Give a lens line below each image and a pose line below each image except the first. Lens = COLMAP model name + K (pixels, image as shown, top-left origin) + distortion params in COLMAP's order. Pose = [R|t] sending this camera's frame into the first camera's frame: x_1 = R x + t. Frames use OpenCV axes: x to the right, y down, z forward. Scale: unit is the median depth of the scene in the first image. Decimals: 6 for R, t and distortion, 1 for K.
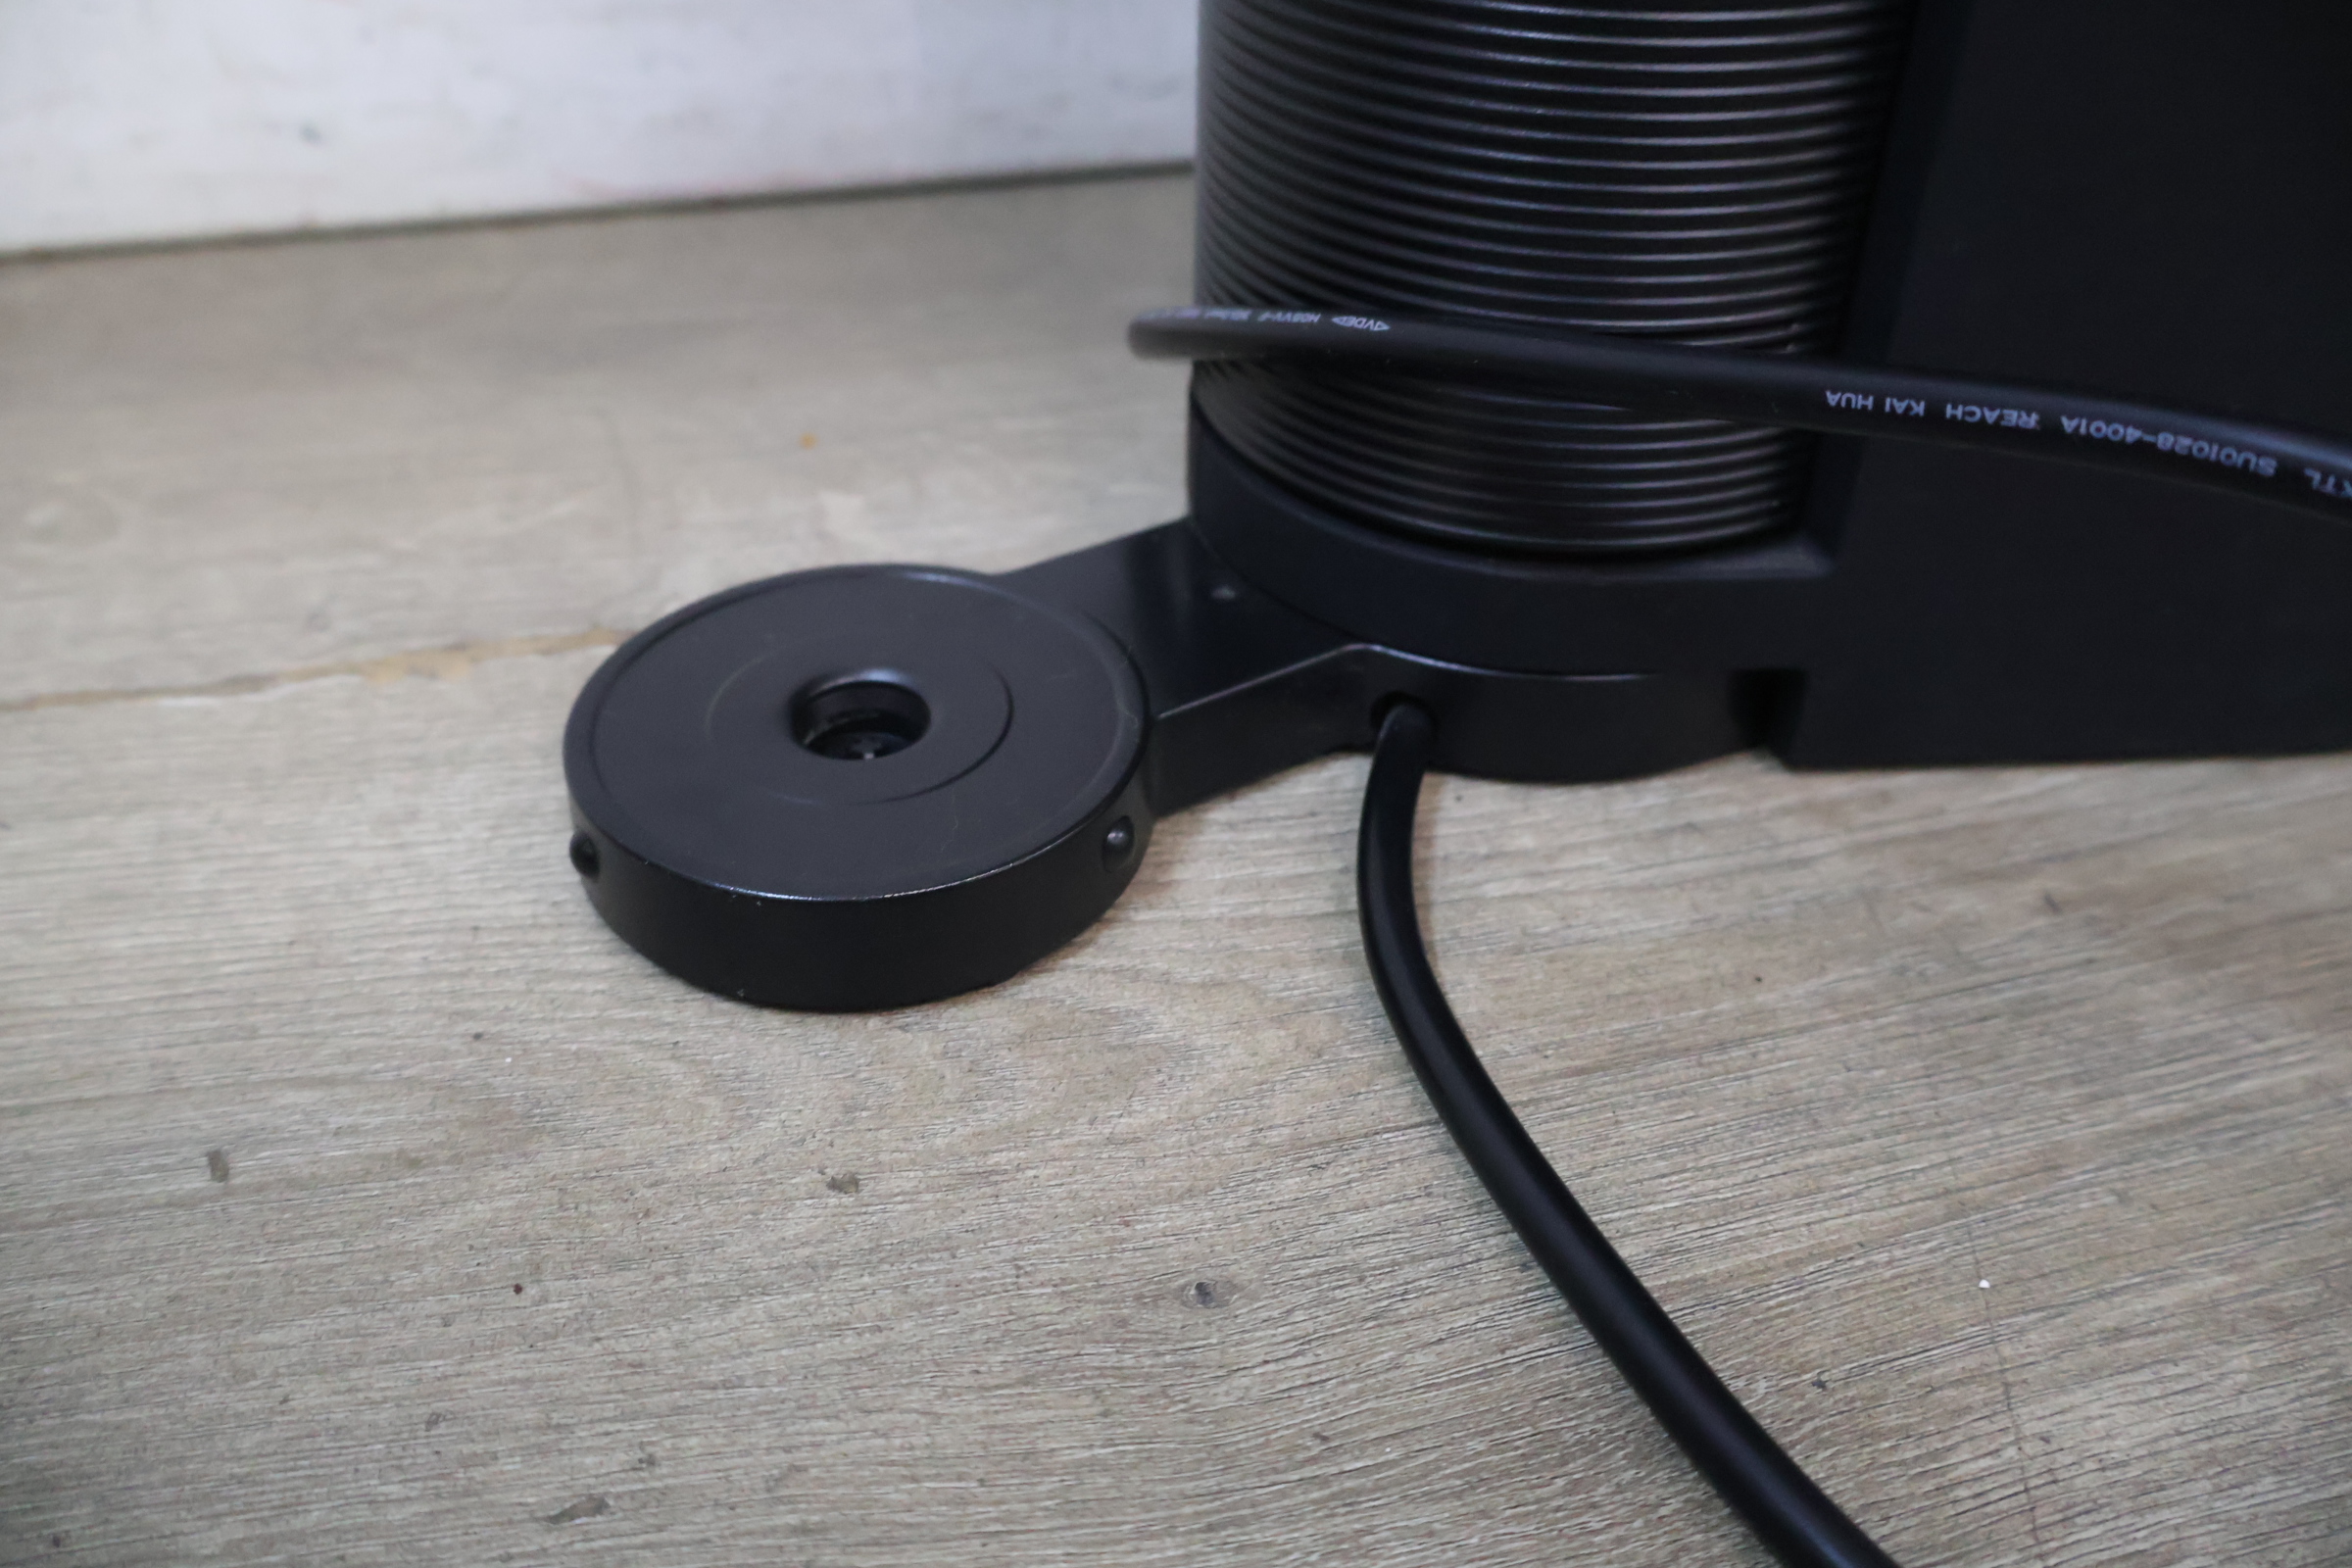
lens RADIAL K [[2016.4, 0, 1181.8], [0, 2016.4, 797.7], [0, 0, 1]] dist [0.003114, 0.000637]
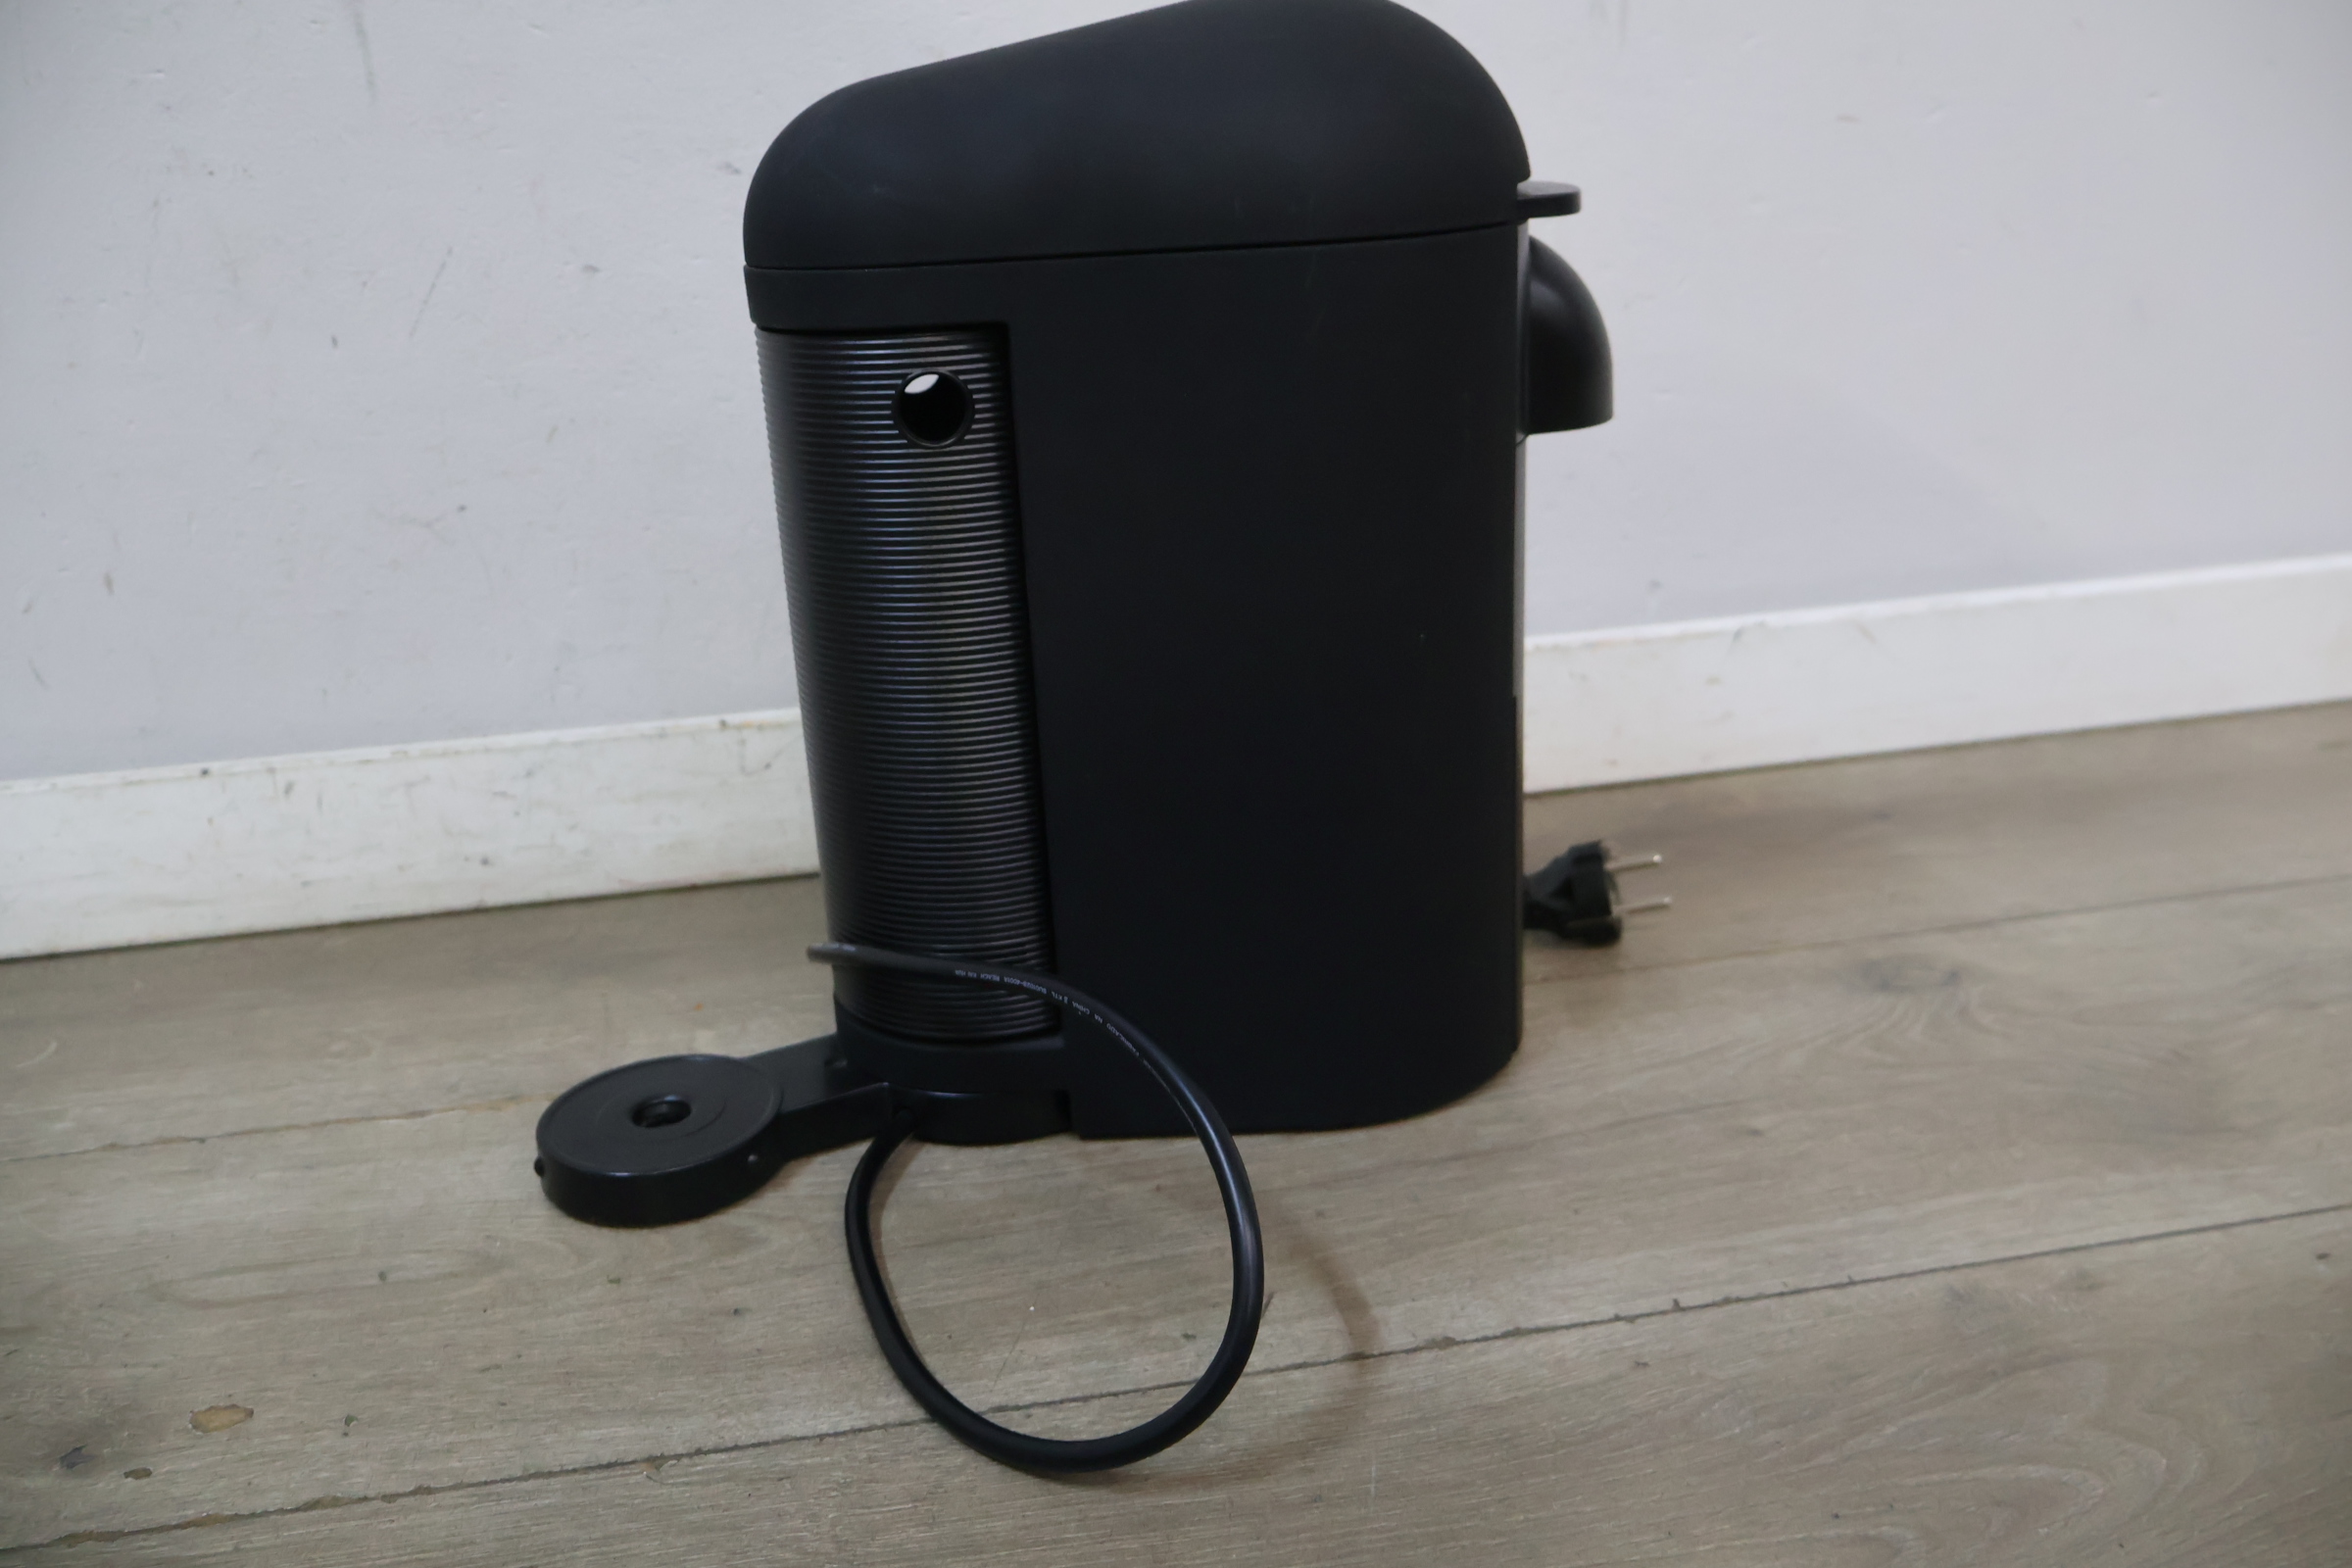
lens RADIAL K [[2016.4, 0, 1181.4], [0, 2016.4, 800.5], [0, 0, 1]] dist [0.003114, 0.000637]
pose [[0.995295, -0.028165, -0.092705, 0.676953], [-0.000096, 0.956529, -0.291636, 0.298191], [0.096889, 0.290273, 0.952026, -1.305597]]
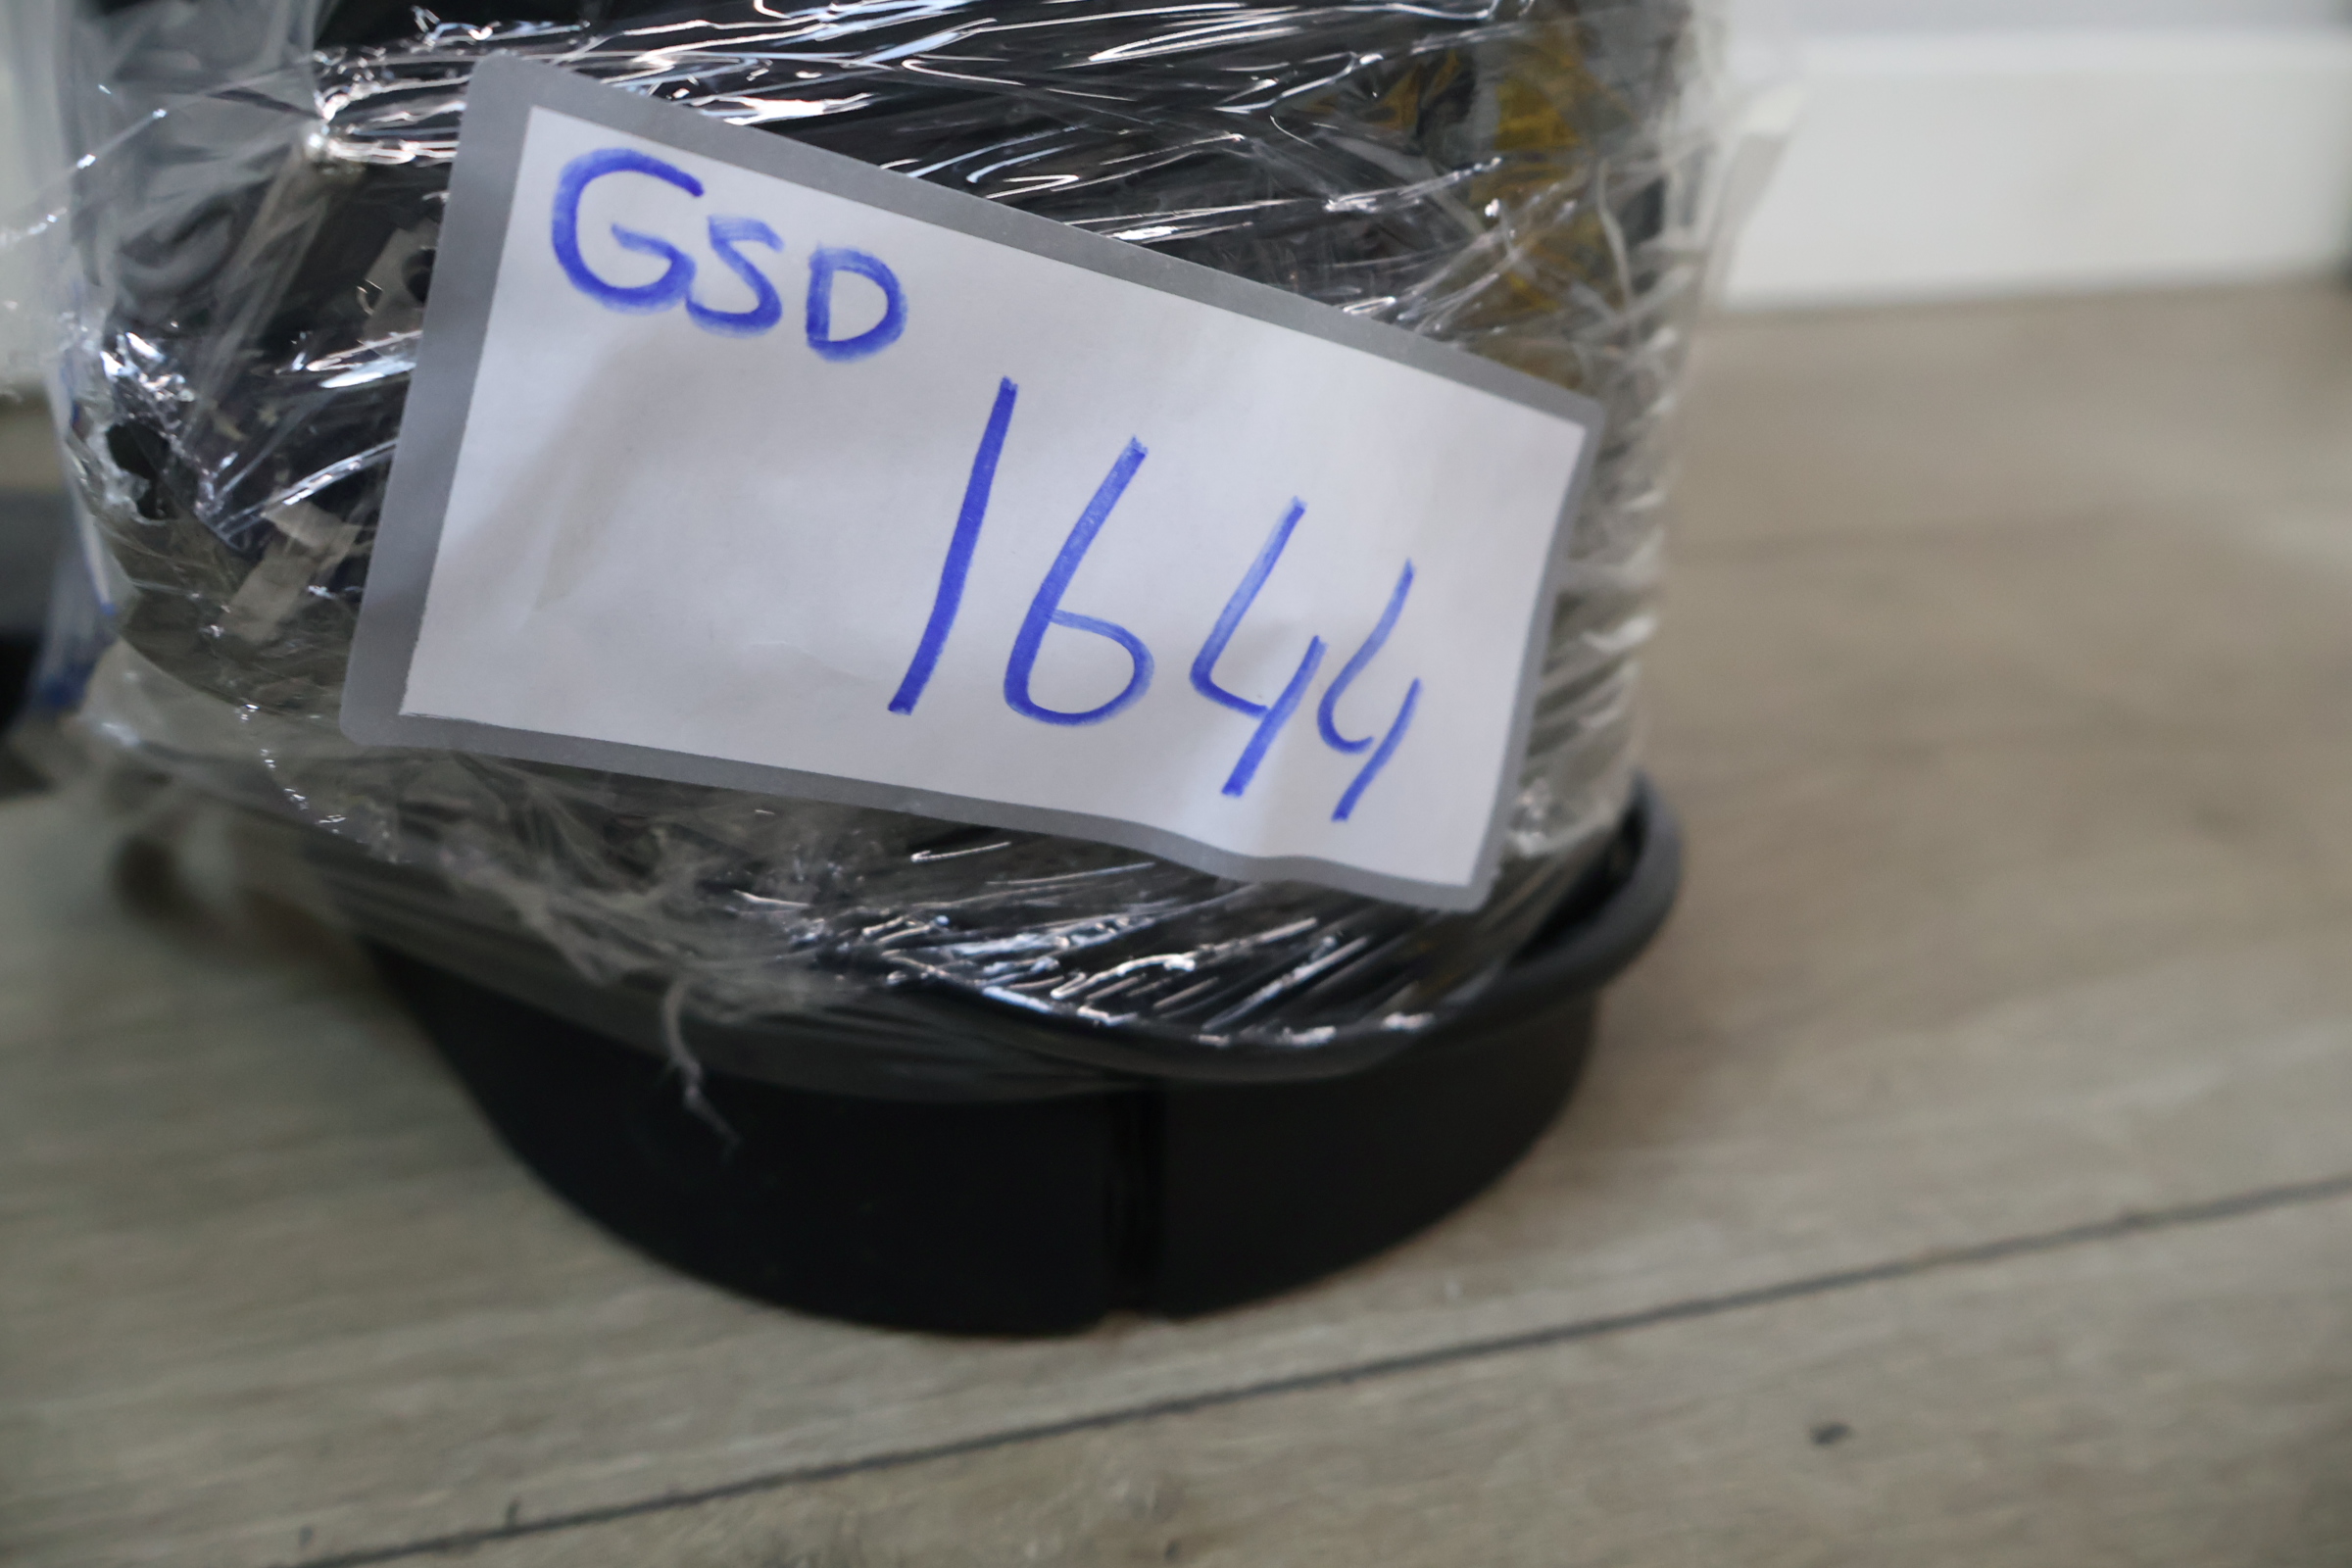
lens RADIAL K [[2016.4, 0, 1189.9], [0, 2016.4, 788.3], [0, 0, 1]] dist [0.003114, 0.000637]
pose [[0.999425, 0.007320, 0.033114, 1.354033], [-0.001339, 0.984185, -0.177141, 0.043737], [-0.033887, 0.176995, 0.983628, 0.102515]]
